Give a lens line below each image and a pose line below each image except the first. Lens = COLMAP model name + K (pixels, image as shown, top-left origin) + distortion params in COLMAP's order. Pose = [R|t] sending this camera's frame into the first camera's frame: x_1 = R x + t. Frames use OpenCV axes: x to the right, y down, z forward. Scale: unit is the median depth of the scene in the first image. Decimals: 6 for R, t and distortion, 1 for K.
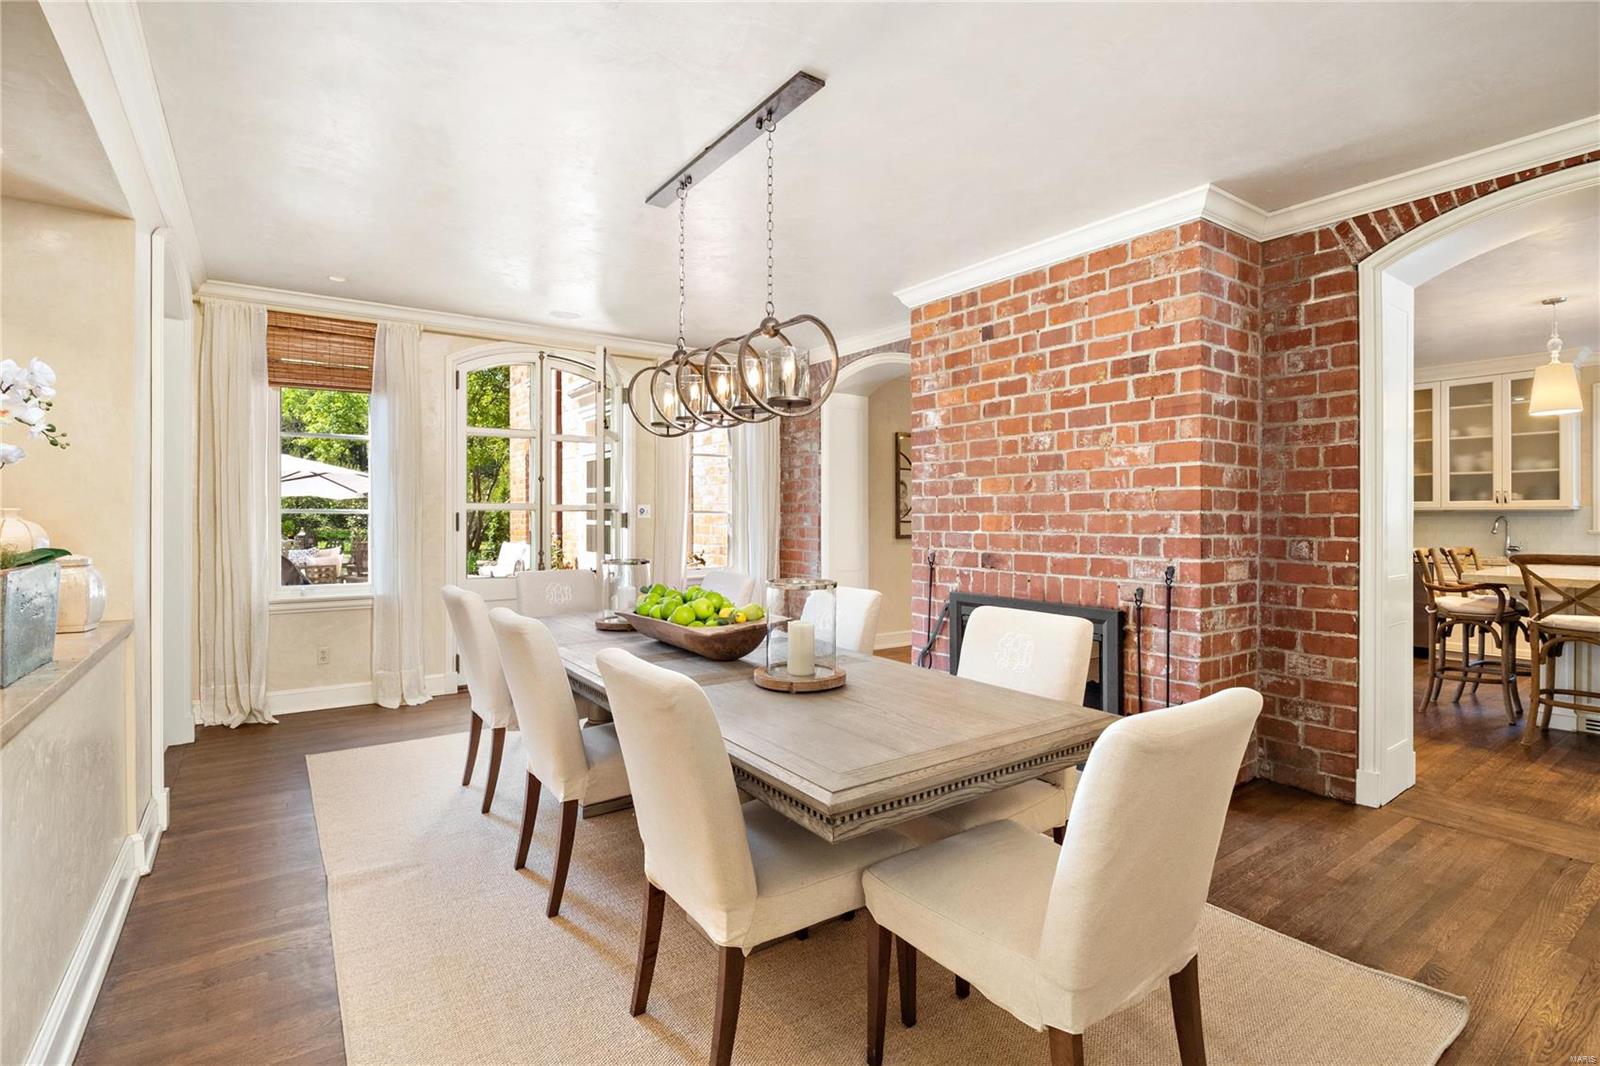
lens RADIAL K [[748.4, 0, 801.2], [0, 748.4, 520.1], [0, 0, 1]] dist [-0.014618, -0.002421]
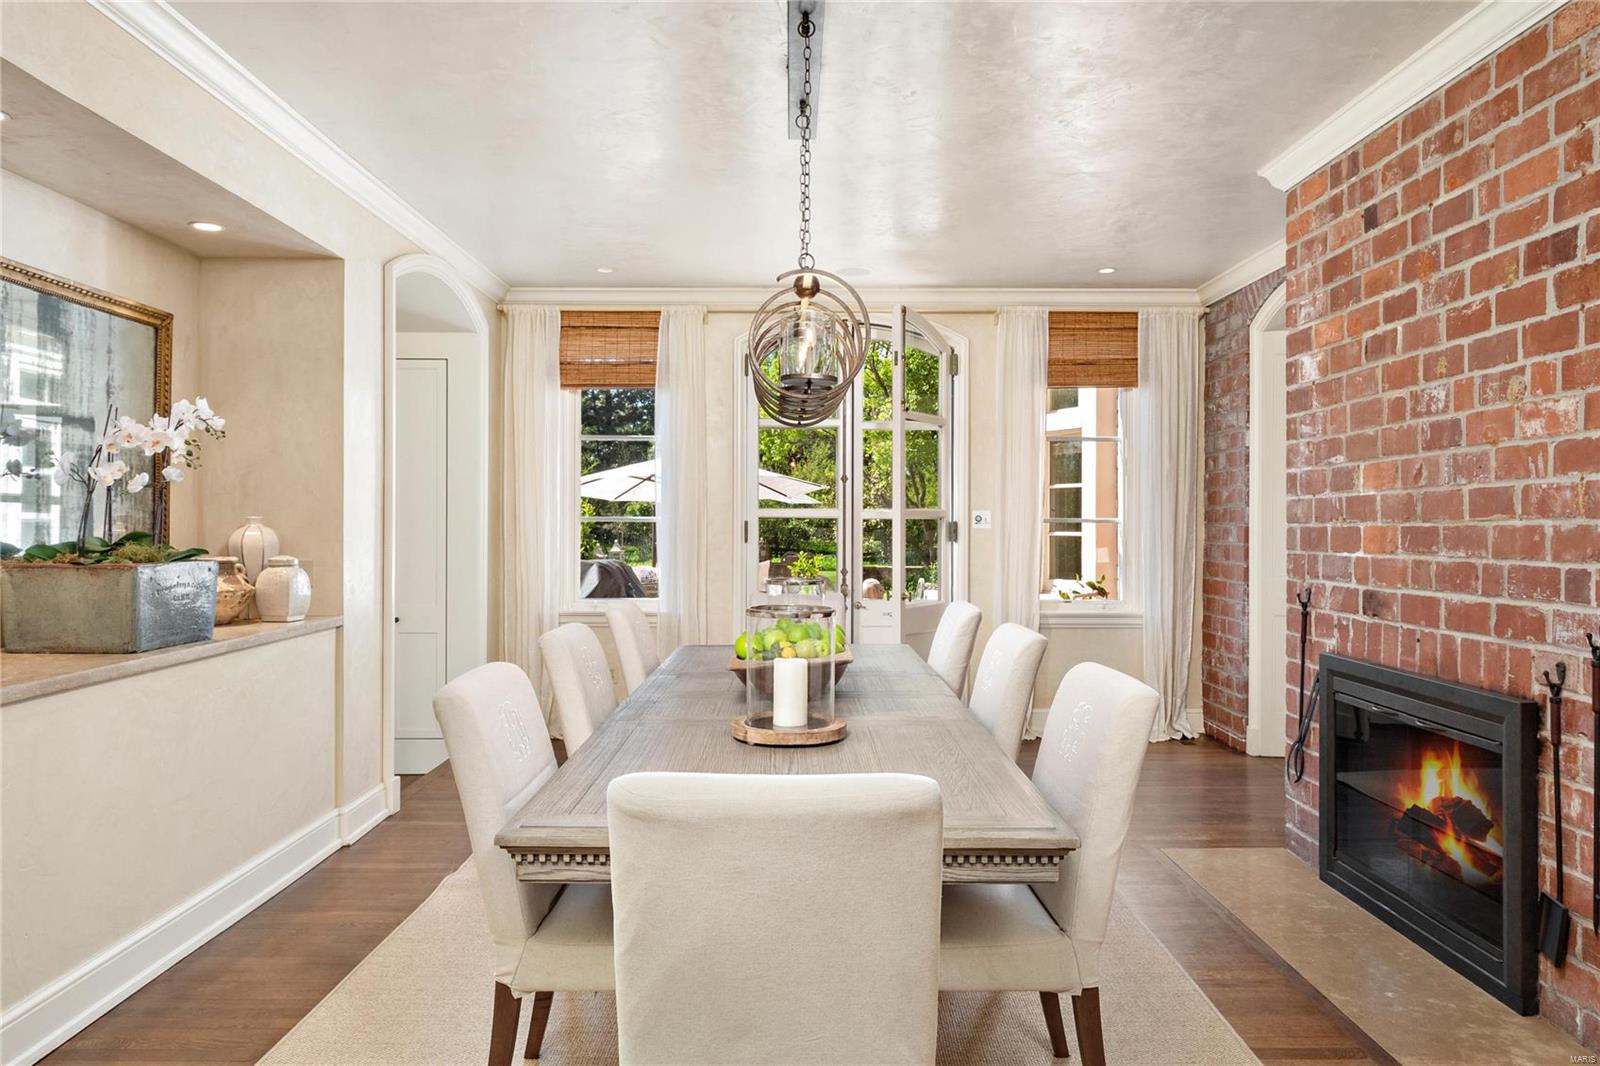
lens RADIAL K [[1083.7, 0, 796.9], [0, 1083.7, 534.7], [0, 0, 1]] dist [0.005698, -0.008780]
pose [[0.812391, 0.008235, -0.583055, 0.408612], [-0.006662, 0.999966, 0.004840, -0.001004], [0.583075, -0.000047, 0.812418, 0.040597]]
